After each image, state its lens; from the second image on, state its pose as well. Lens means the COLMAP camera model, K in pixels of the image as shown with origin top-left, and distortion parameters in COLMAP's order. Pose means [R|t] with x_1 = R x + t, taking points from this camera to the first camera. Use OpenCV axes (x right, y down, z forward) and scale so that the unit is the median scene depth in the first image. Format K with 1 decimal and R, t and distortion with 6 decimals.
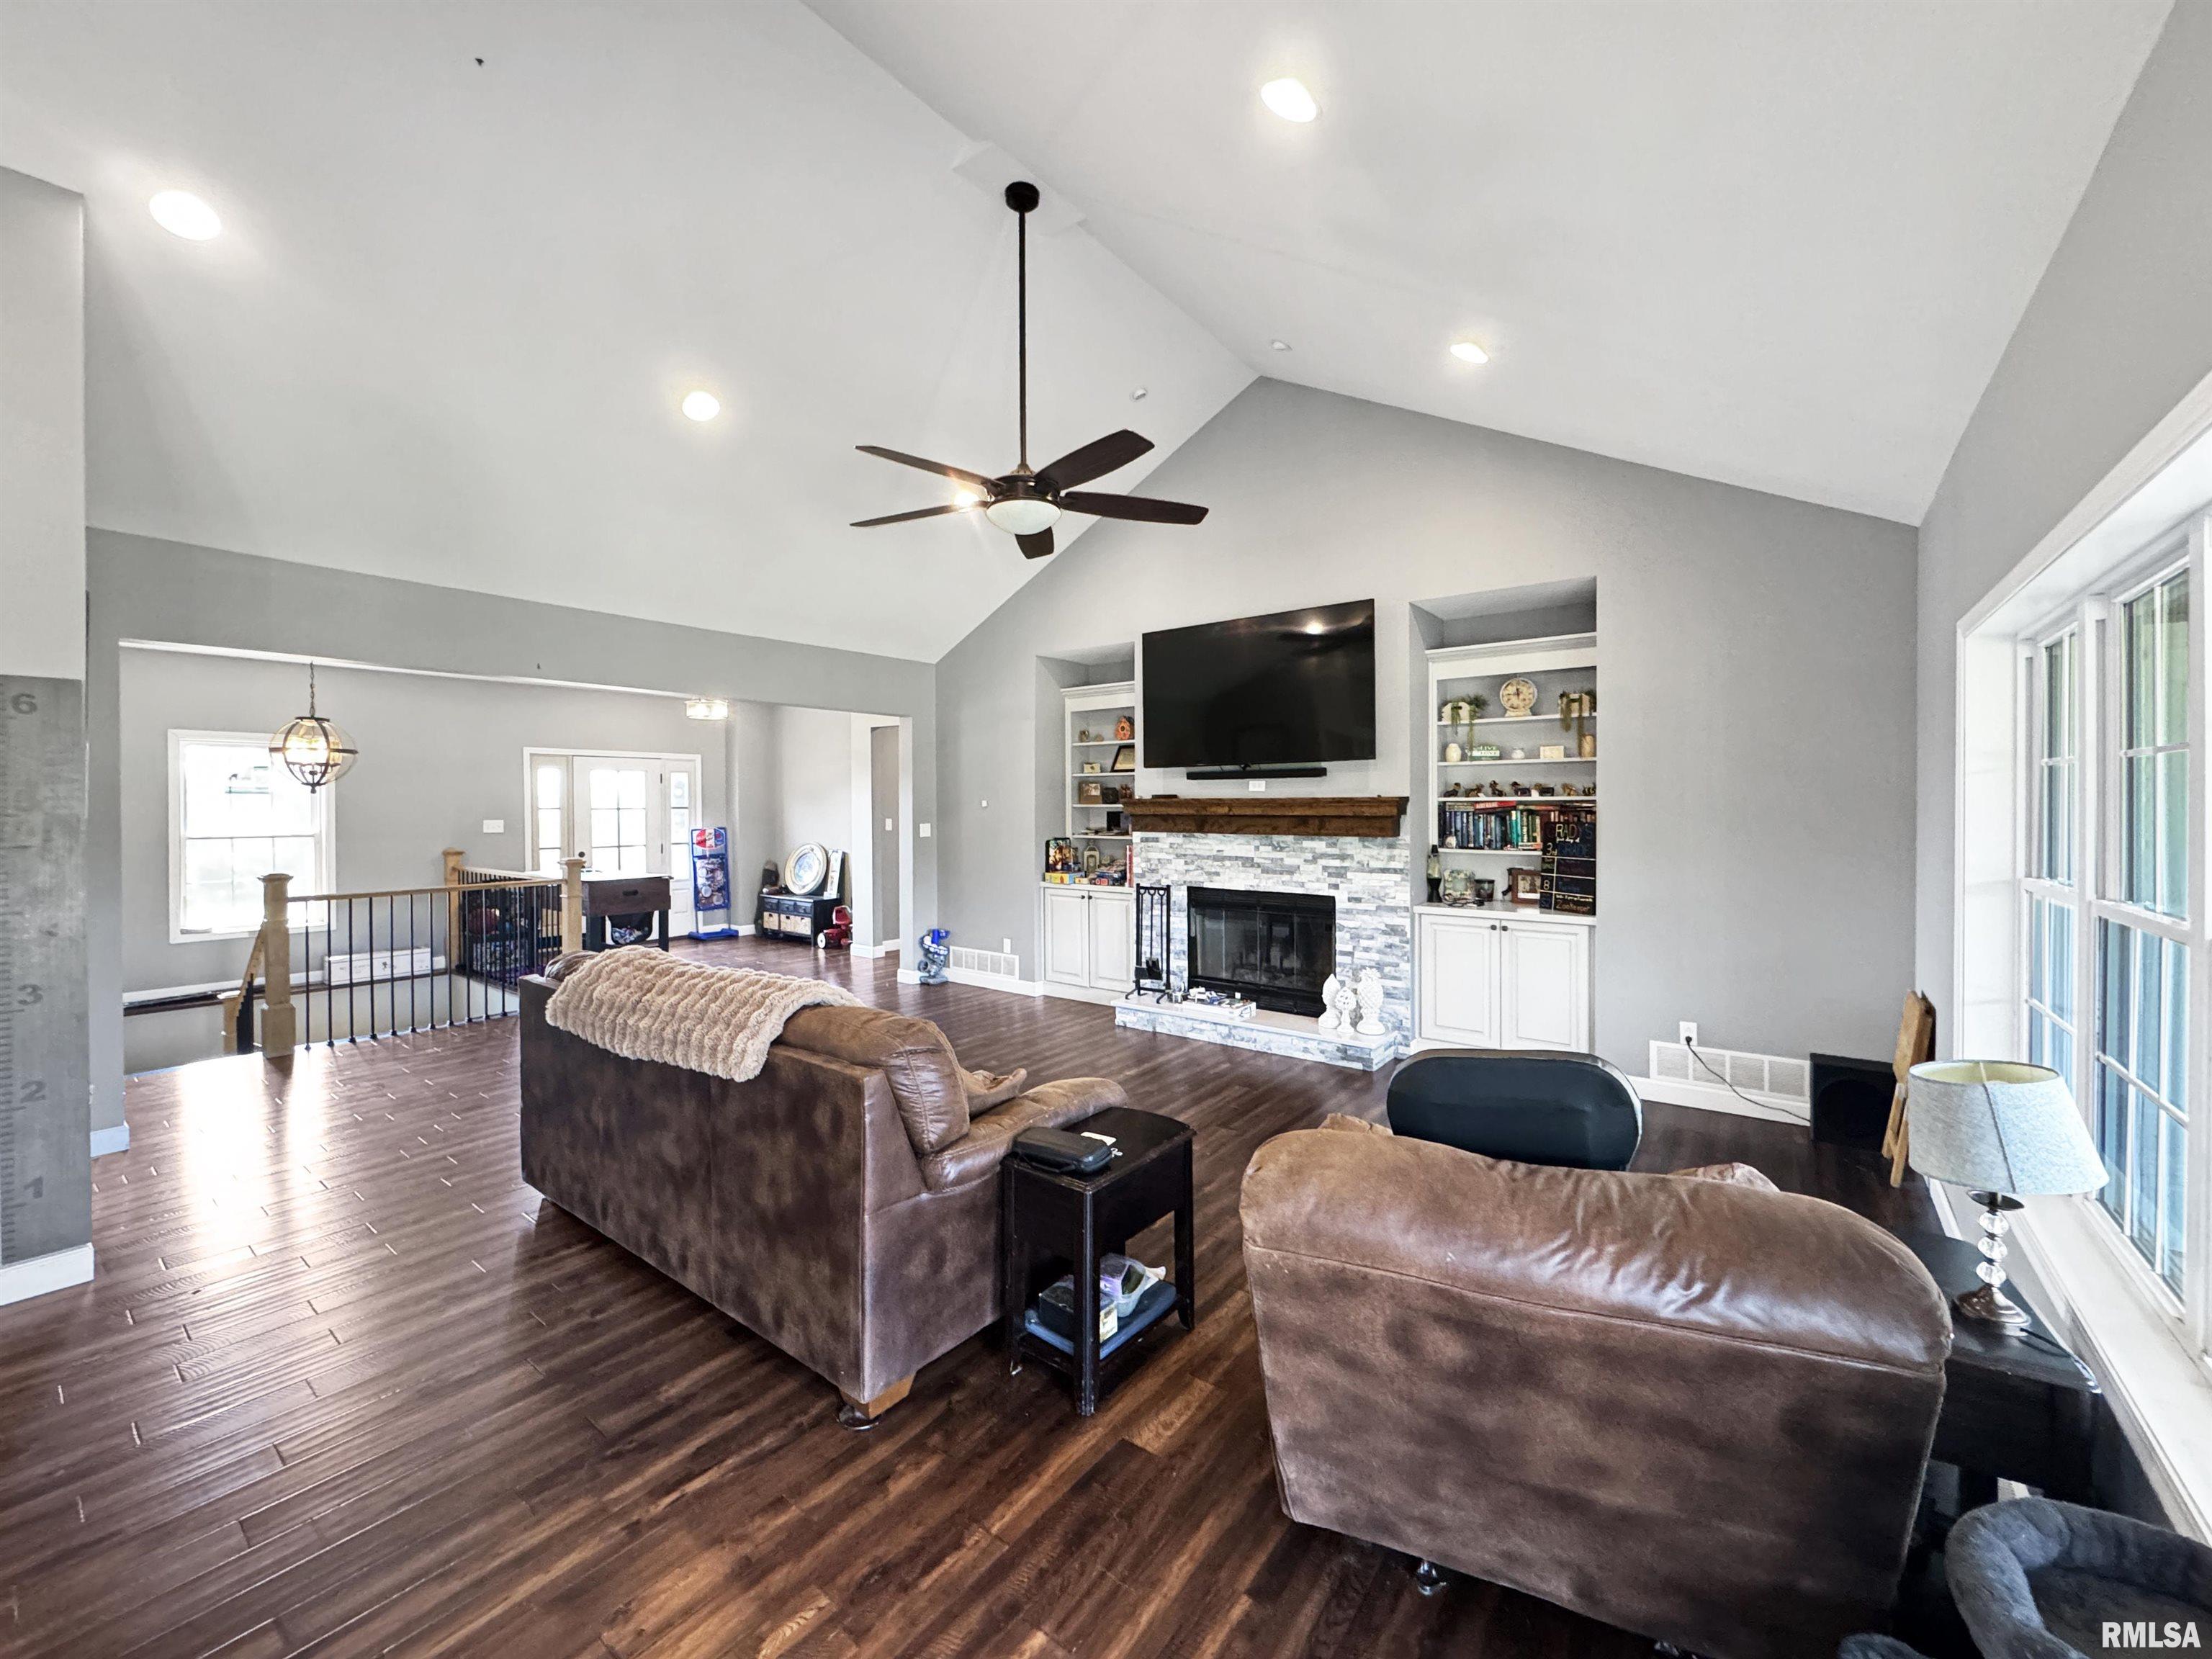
lens RADIAL K [[891.9, 0, 1110.6], [0, 891.9, 807.8], [0, 0, 1]] dist [-0.000128, 0.000076]
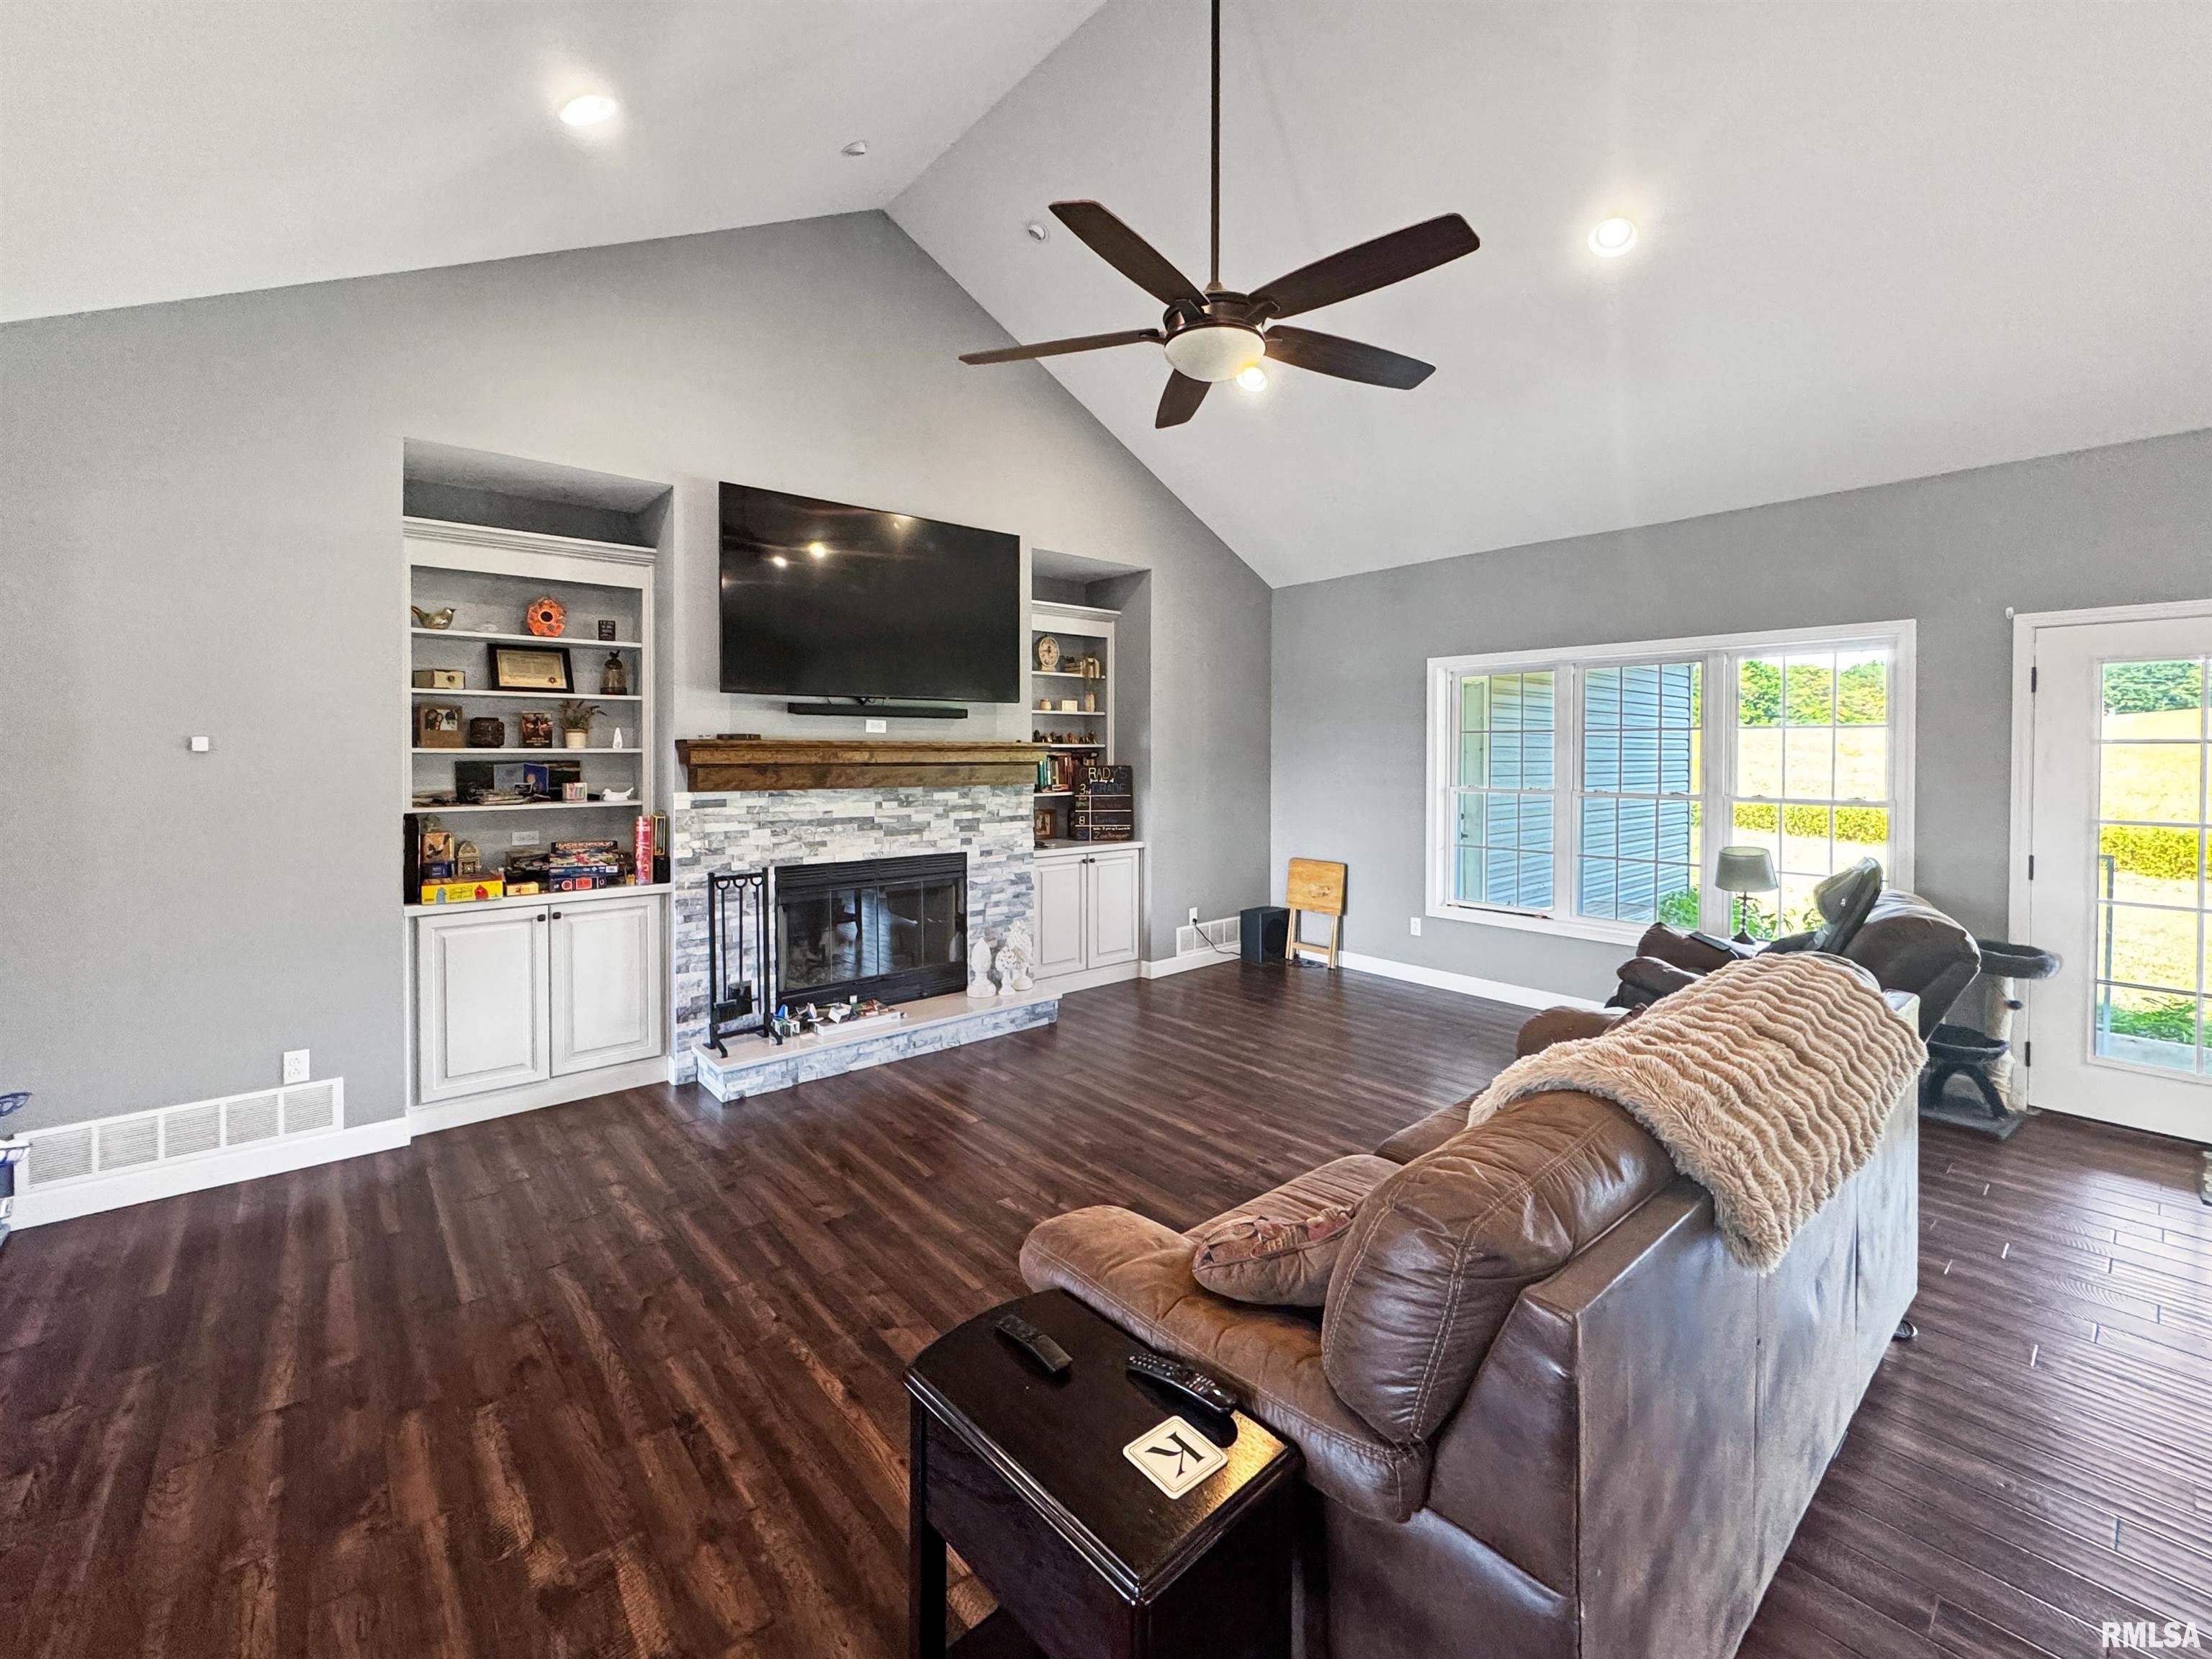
lens RADIAL K [[909.1, 0, 1103.0], [0, 909.1, 761.2], [0, 0, 1]] dist [0.000445, -0.000031]
pose [[0.218933, -0.004889, 0.975728, -0.605043], [0.005333, 0.999979, 0.003814, 0.004700], [-0.975725, 0.004369, 0.218955, 0.658868]]
